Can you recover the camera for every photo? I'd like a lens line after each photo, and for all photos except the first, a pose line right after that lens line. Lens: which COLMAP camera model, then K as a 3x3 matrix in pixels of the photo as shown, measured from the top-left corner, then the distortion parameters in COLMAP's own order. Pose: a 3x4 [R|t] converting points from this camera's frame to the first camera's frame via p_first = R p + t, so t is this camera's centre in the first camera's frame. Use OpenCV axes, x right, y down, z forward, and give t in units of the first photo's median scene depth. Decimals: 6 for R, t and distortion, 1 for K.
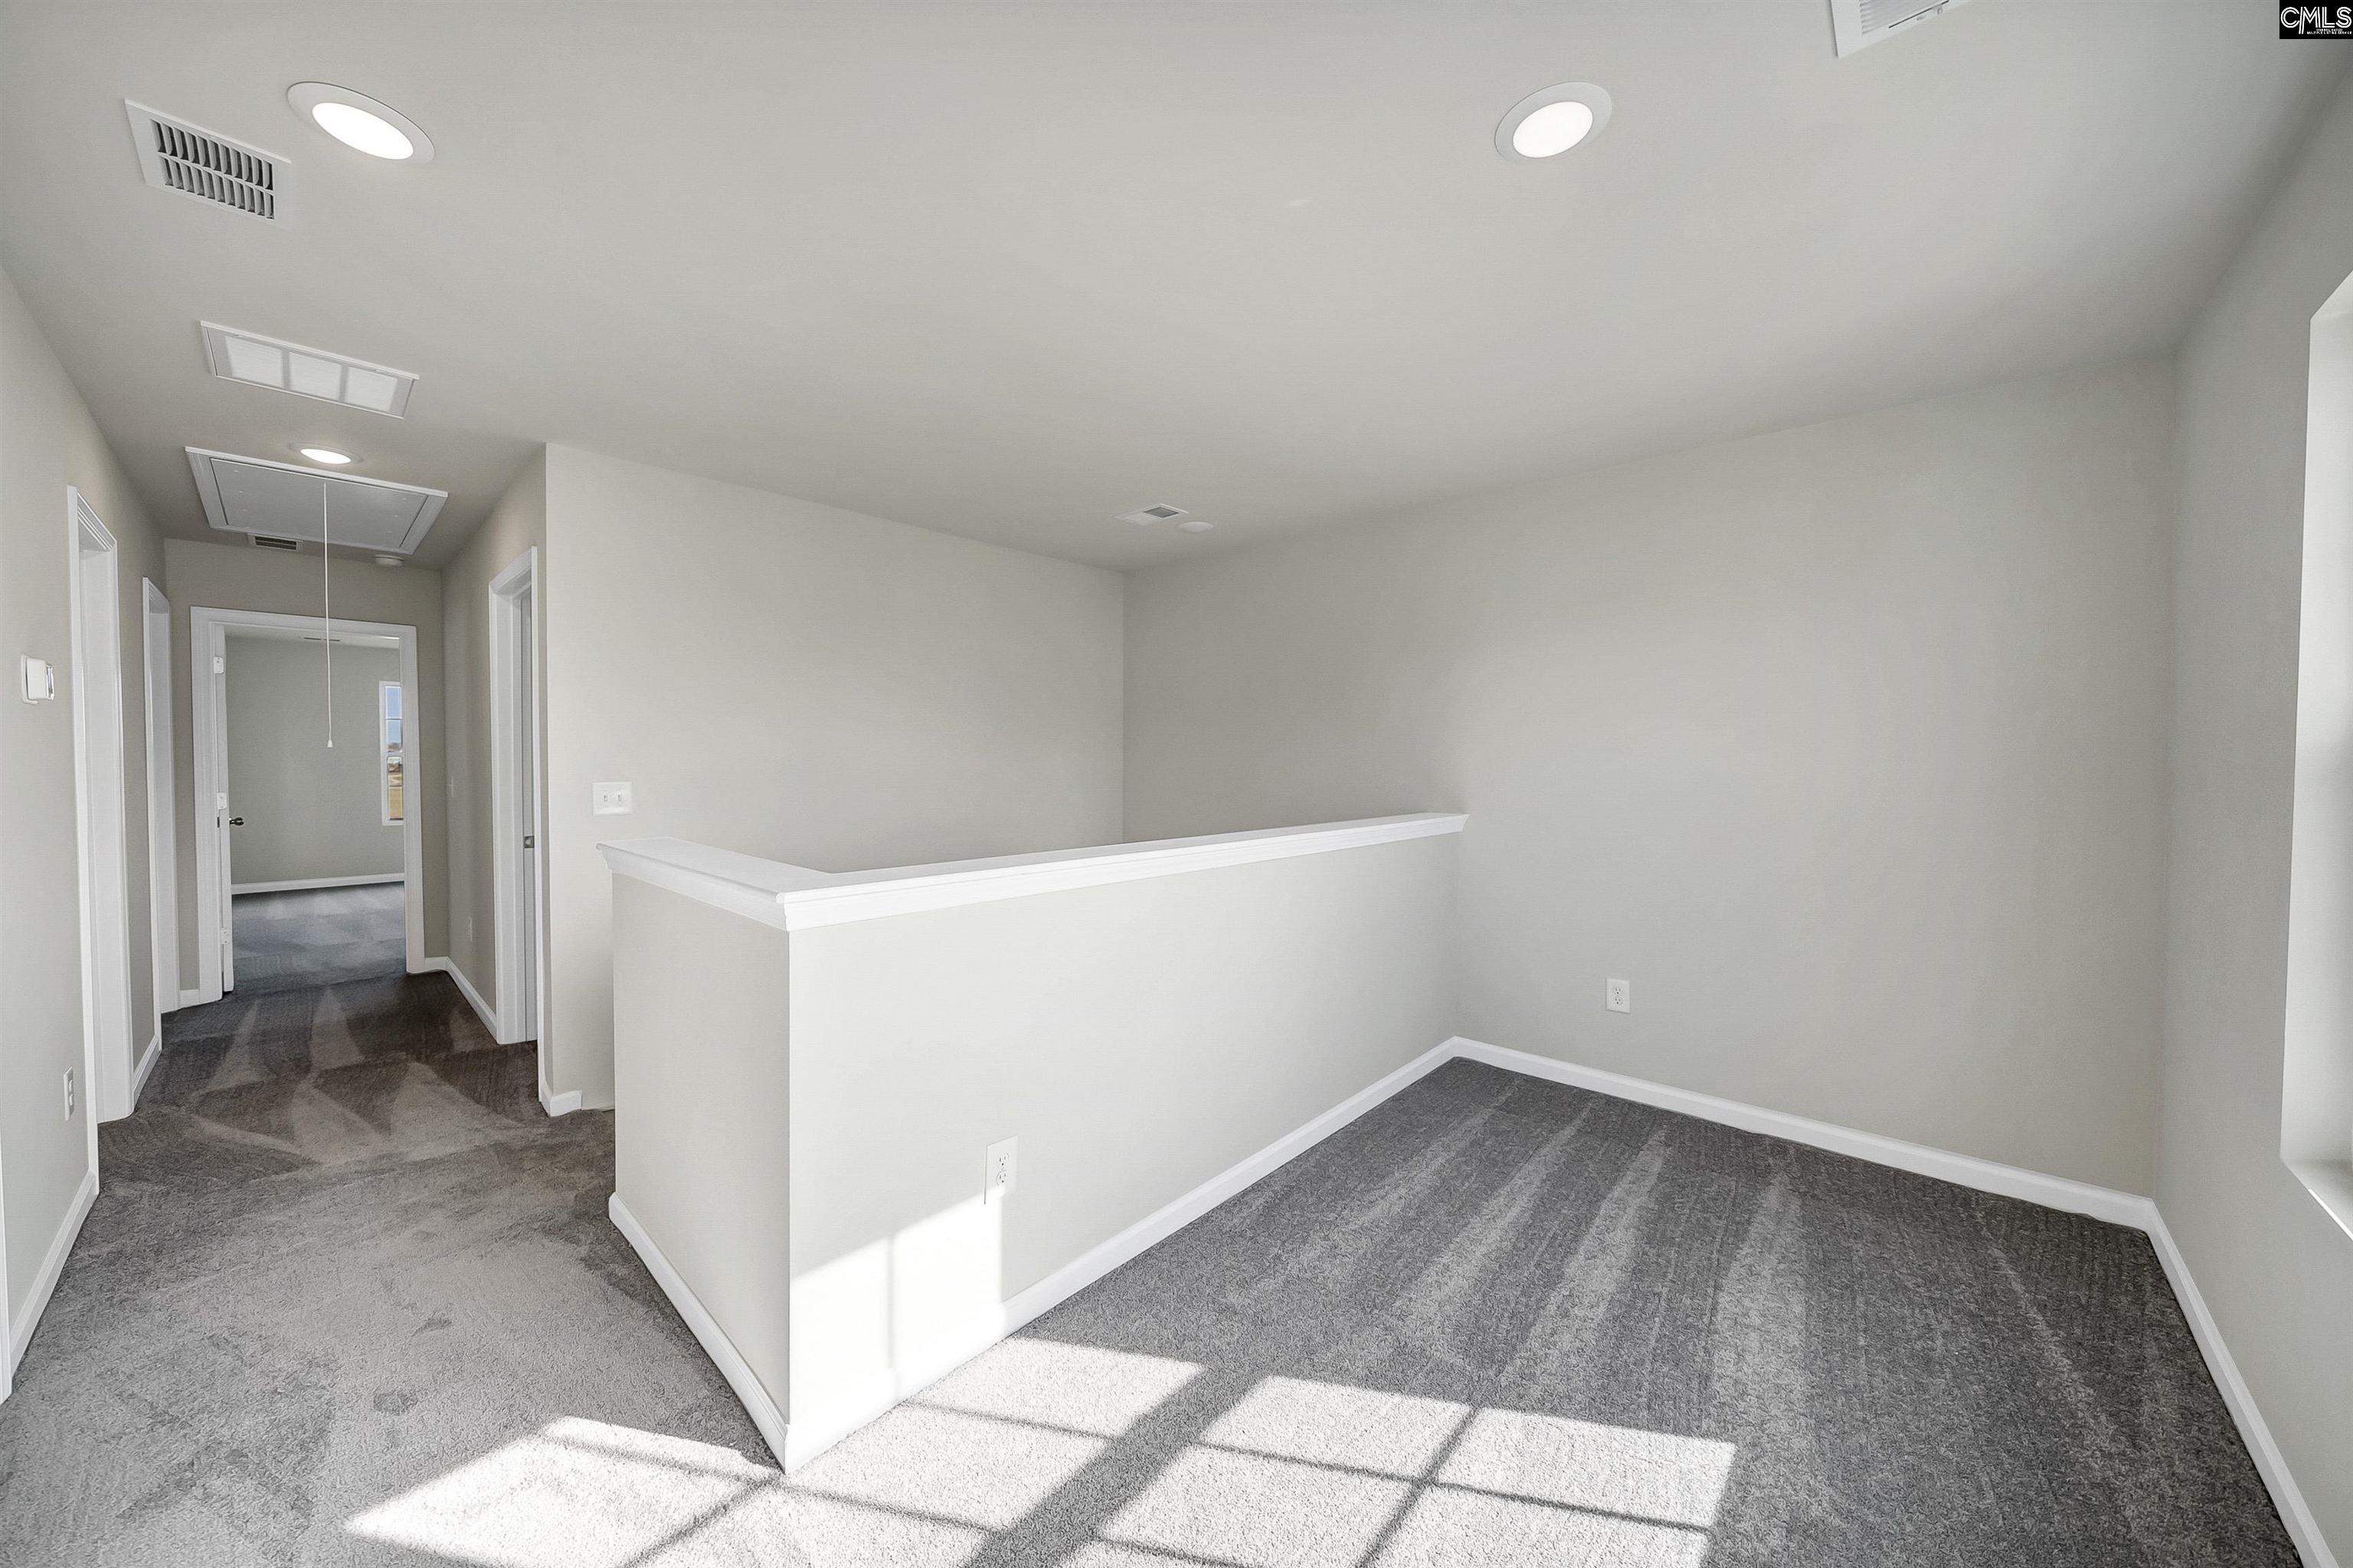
lens RADIAL K [[826.4, 0, 1183.1], [0, 826.4, 777.3], [0, 0, 1]] dist [-0.004443, -0.000398]
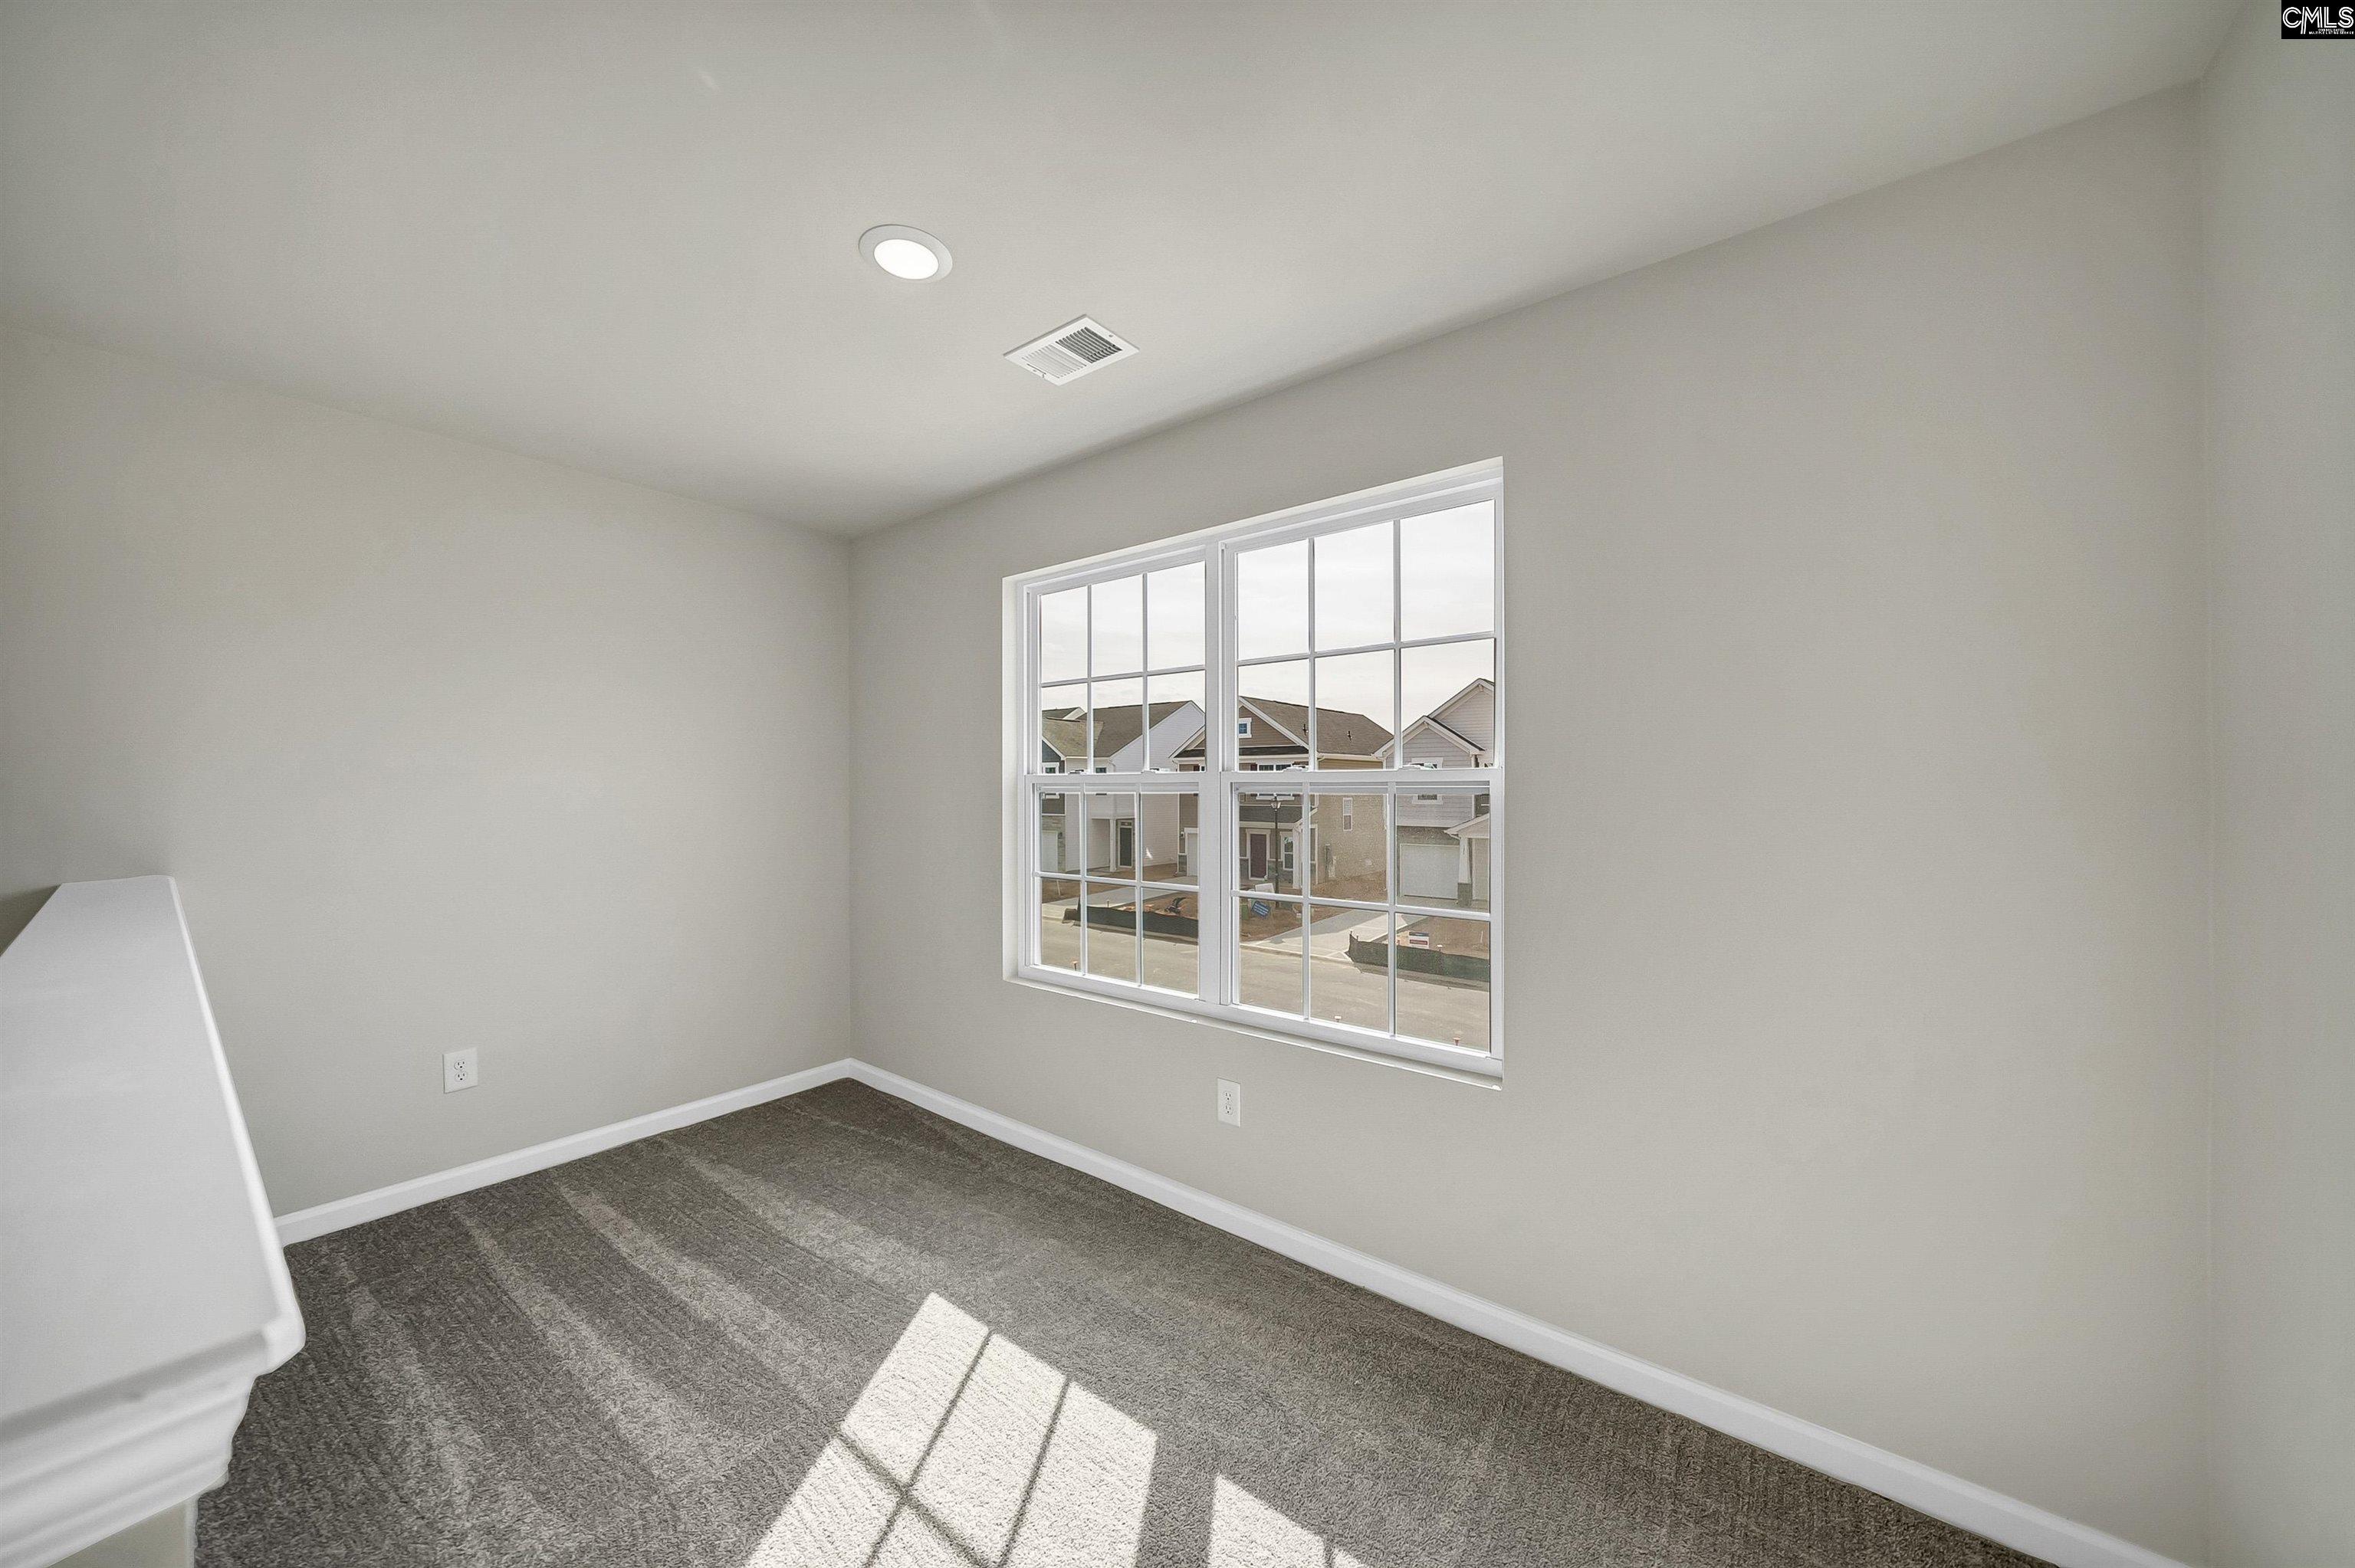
lens RADIAL K [[827.0, 0, 1169.3], [0, 827.0, 781.1], [0, 0, 1]] dist [-0.004443, -0.000398]
pose [[-0.068007, 0.000622, 0.997685, -0.549356], [0.026563, 0.999646, 0.001187, -0.014501], [-0.997331, 0.026582, -0.067999, 0.528536]]
